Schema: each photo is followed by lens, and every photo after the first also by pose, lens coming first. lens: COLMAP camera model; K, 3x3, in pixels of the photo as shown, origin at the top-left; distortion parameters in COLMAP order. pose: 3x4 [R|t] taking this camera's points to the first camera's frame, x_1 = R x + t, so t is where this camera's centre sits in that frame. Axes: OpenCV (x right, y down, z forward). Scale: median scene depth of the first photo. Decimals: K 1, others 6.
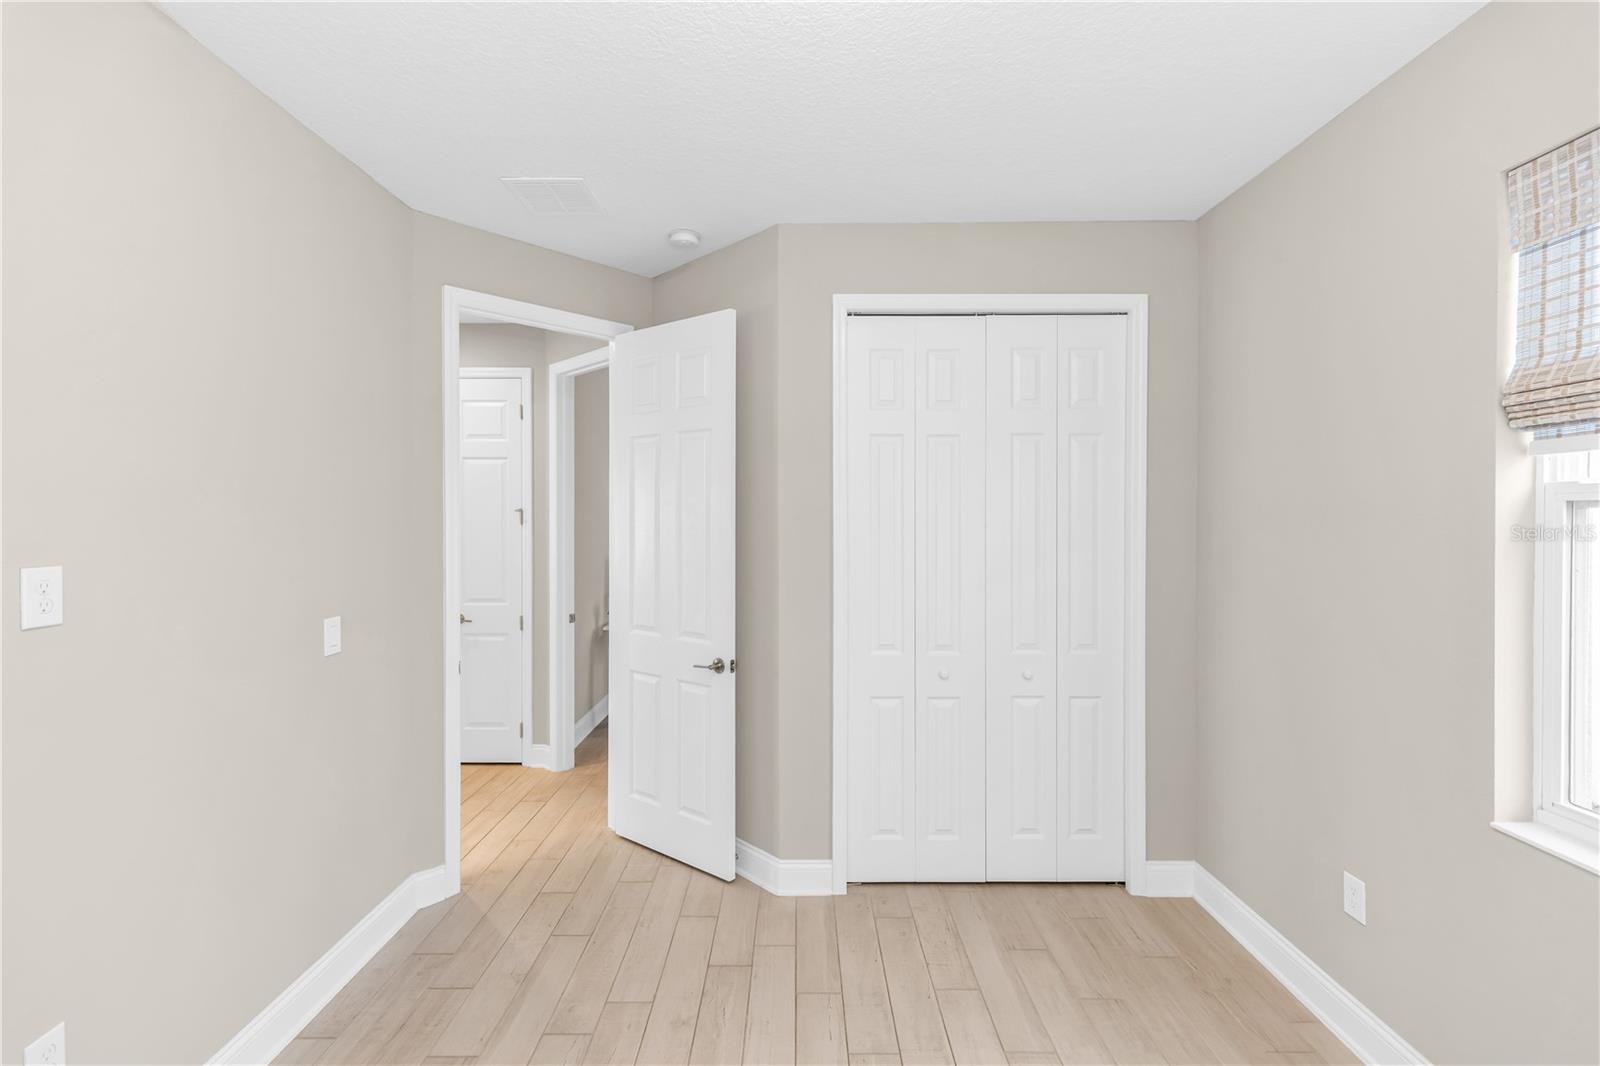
lens RADIAL K [[728.2, 0, 806.4], [0, 728.2, 522.7], [0, 0, 1]] dist [0.000855, 0.000227]
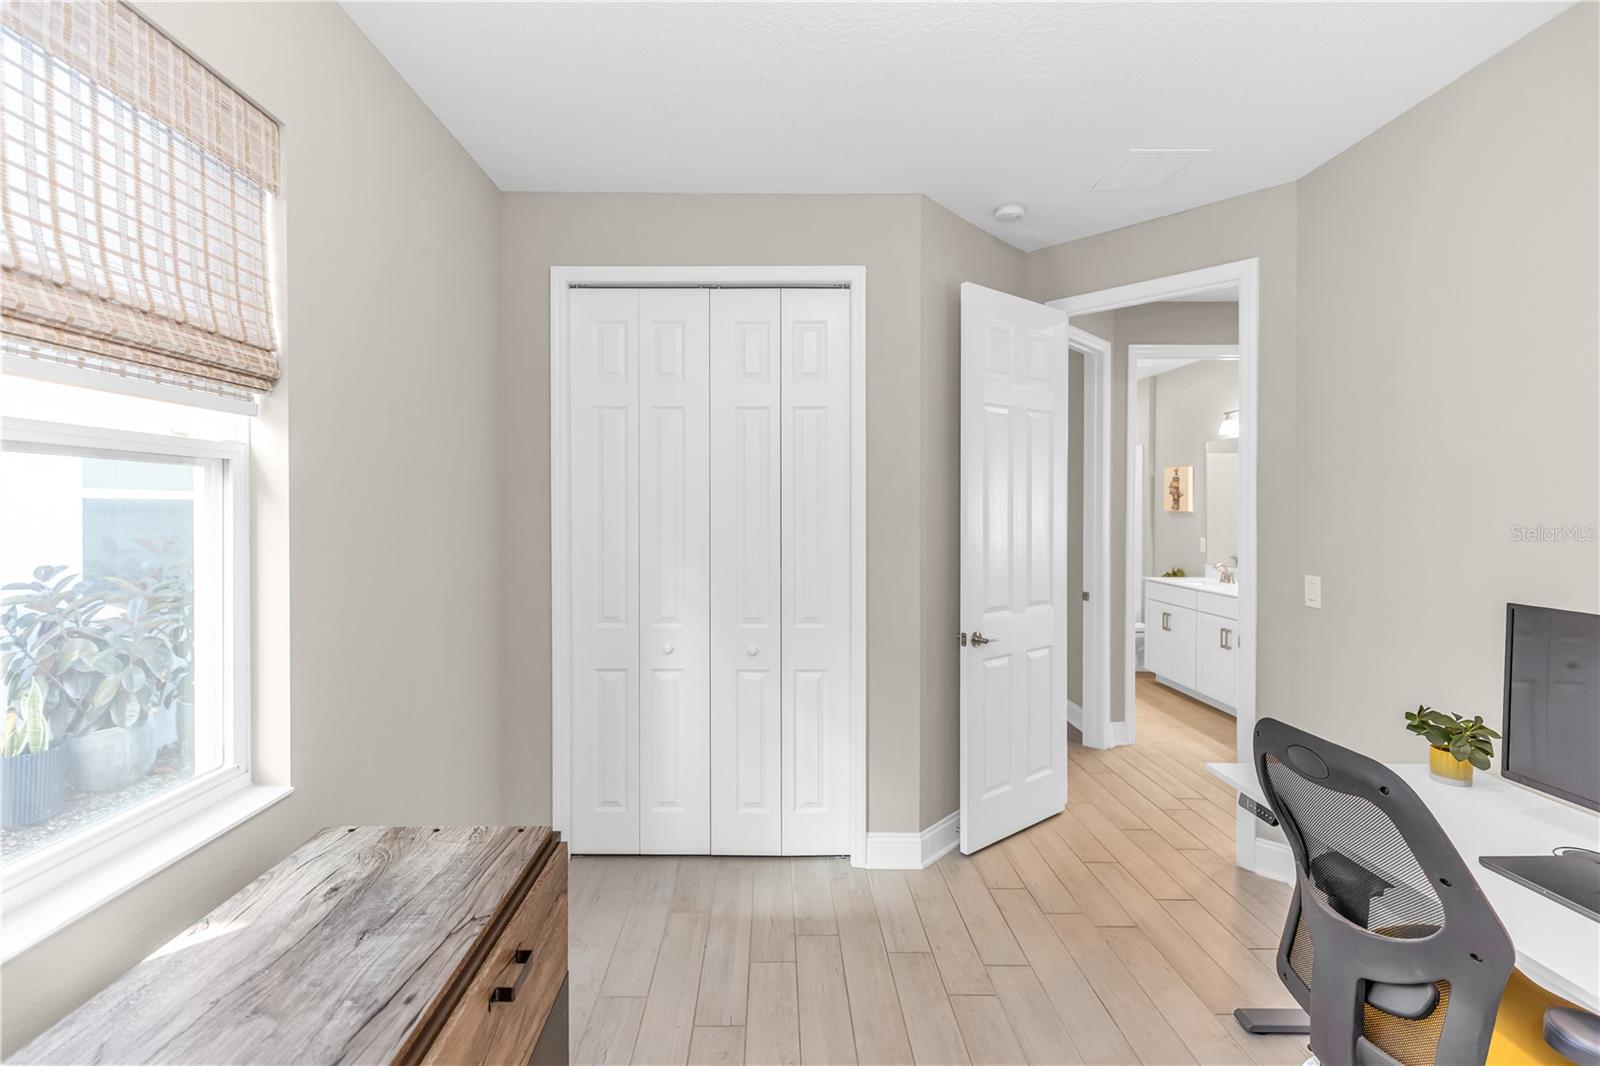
lens RADIAL K [[729.1, 0, 793.8], [0, 729.1, 497.7], [0, 0, 1]] dist [-0.000288, 0.000499]
pose [[0.999955, 0.001960, 0.009237, 0.351296], [-0.001989, 0.999993, 0.003181, -0.000921], [-0.009231, -0.003199, 0.999952, -0.000715]]
